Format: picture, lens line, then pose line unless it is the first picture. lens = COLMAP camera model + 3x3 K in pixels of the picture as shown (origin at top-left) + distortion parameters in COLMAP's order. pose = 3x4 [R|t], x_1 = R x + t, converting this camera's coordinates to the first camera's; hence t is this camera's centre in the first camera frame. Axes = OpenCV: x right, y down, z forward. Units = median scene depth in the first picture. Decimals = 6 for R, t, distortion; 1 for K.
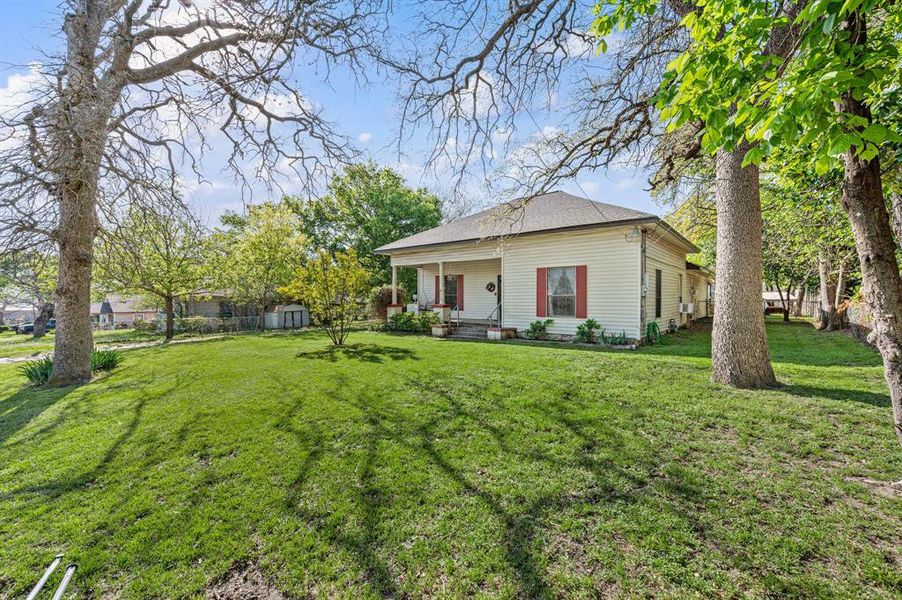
lens RADIAL K [[355.4, 0, 454.4], [0, 355.4, 301.5], [0, 0, 1]] dist [-0.000532, -0.000127]
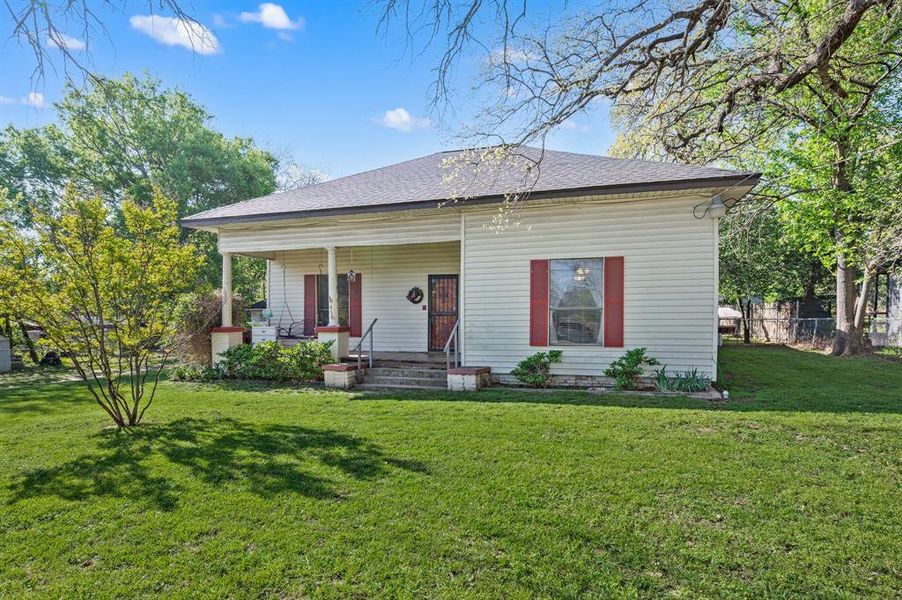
lens RADIAL K [[489.0, 0, 450.8], [0, 489.0, 322.1], [0, 0, 1]] dist [-0.000419, 0.000662]
pose [[0.937420, -0.005782, 0.348152, -0.126378], [0.005952, 0.999982, 0.000580, 0.002621], [-0.348149, 0.001528, 0.937438, 0.251037]]
